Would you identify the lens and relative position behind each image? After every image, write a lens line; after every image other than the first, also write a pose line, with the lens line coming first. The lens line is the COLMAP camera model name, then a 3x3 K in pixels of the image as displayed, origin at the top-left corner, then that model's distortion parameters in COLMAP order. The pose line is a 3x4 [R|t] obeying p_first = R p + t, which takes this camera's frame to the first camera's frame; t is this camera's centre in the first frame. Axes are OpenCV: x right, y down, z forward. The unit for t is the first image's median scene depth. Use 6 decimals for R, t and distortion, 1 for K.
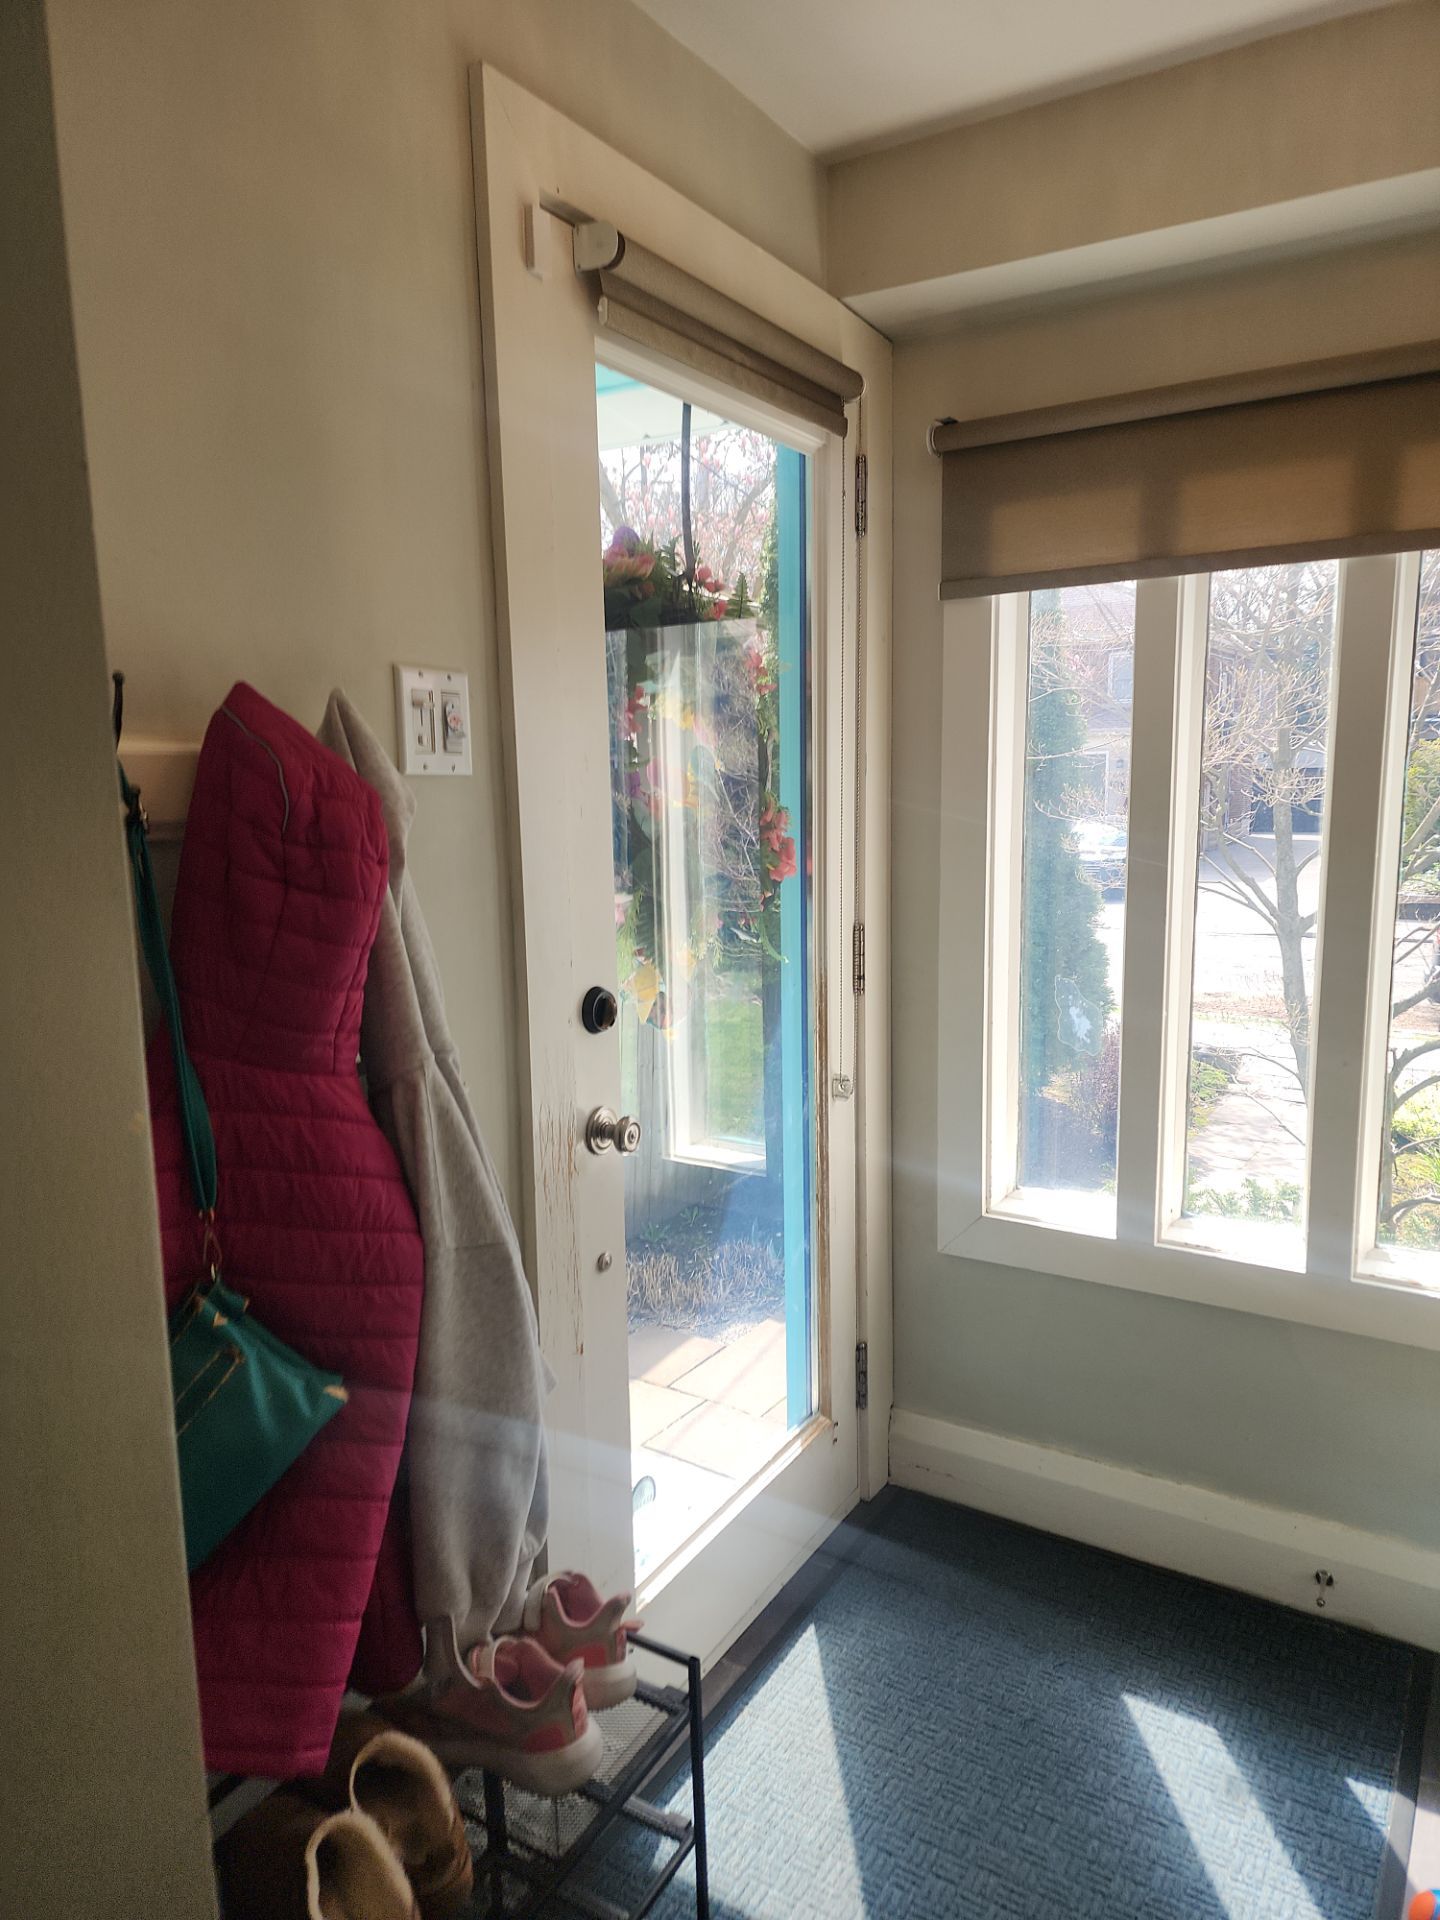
lens RADIAL K [[1304.0, 0, 709.2], [0, 1304.0, 963.7], [0, 0, 1]] dist [0.058590, -0.042666]
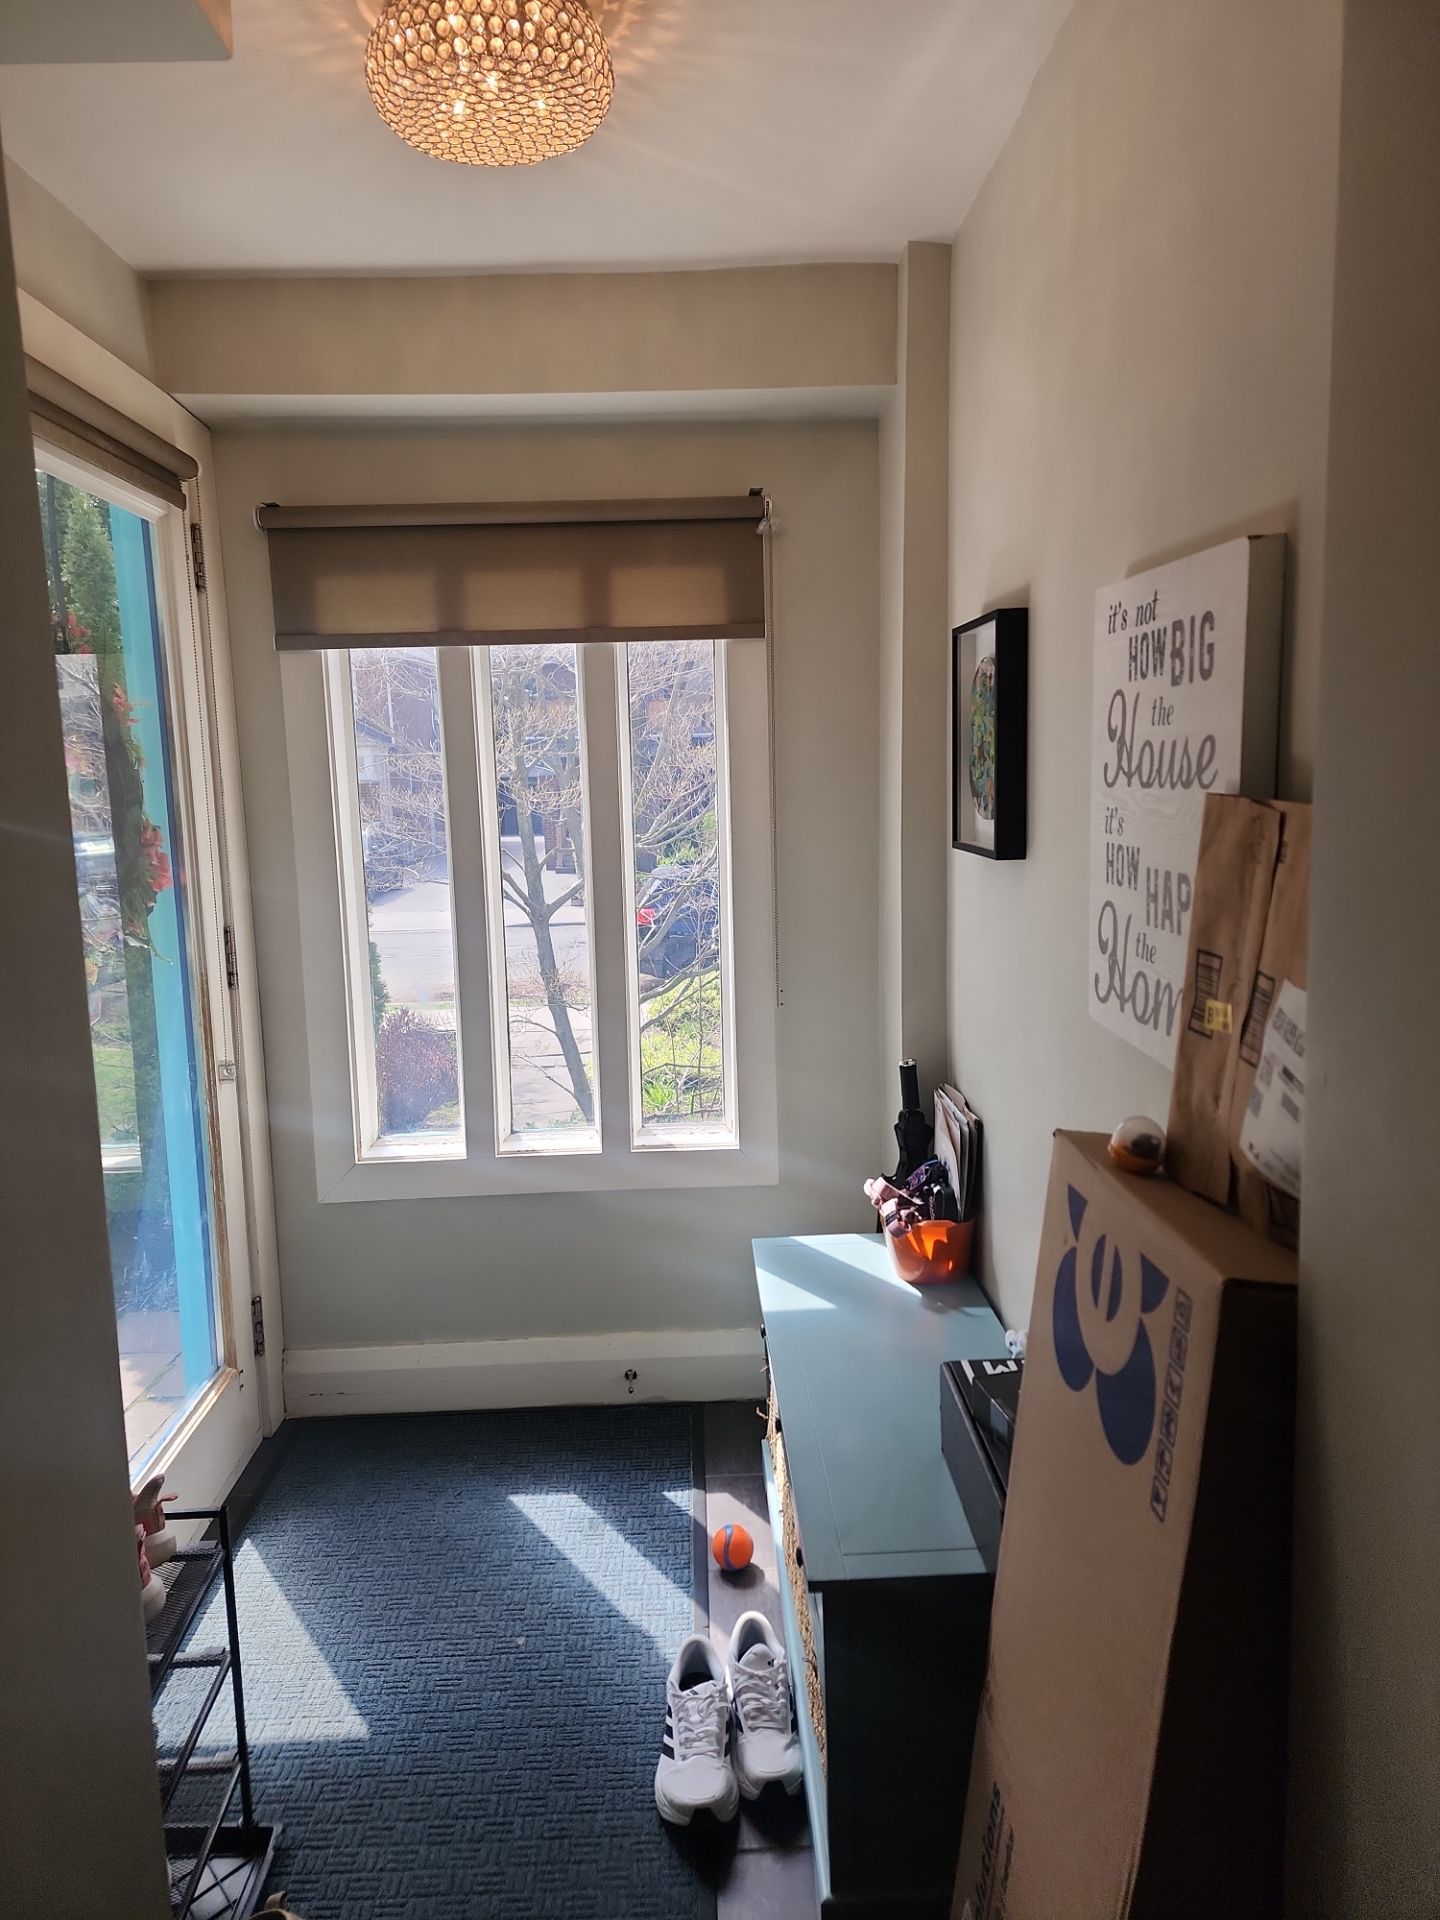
lens RADIAL K [[1304.0, 0, 724.4], [0, 1304.0, 957.5], [0, 0, 1]] dist [0.058590, -0.042666]
pose [[0.832113, -0.089918, 0.547268, -0.168718], [0.096225, 0.995211, 0.017208, 0.019394], [-0.546195, 0.038342, 0.836780, -0.217352]]
